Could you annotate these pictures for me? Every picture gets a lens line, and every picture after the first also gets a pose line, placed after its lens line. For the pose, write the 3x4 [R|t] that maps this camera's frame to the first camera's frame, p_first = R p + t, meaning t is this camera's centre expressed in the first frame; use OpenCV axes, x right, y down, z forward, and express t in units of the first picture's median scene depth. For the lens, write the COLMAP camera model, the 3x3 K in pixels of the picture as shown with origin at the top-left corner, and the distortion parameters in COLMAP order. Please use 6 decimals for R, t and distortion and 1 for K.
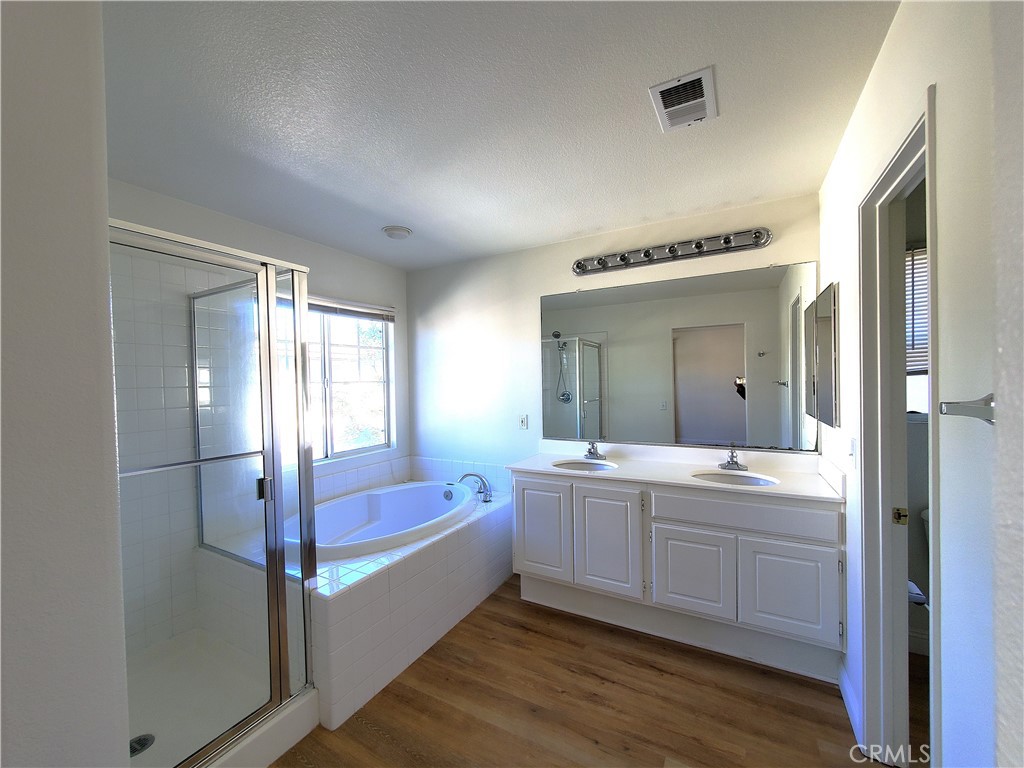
lens RADIAL K [[412.3, 0, 512.0], [0, 412.3, 384.0], [0, 0, 1]] dist [-0.000725, -0.000208]
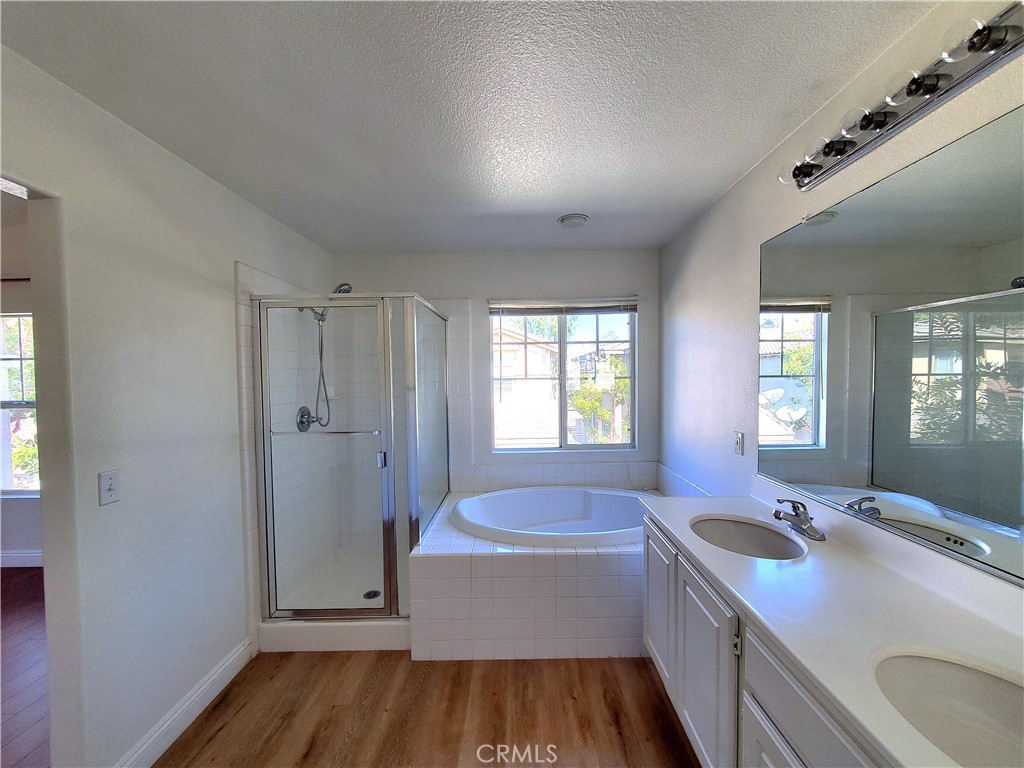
lens RADIAL K [[406.2, 0, 512.0], [0, 406.2, 384.0], [0, 0, 1]] dist [0.000378, 0.000216]
pose [[0.473731, 0.026489, -0.880271, 0.549113], [0.007348, 0.999394, 0.034028, -0.034829], [0.880639, -0.022588, 0.473250, 0.482943]]
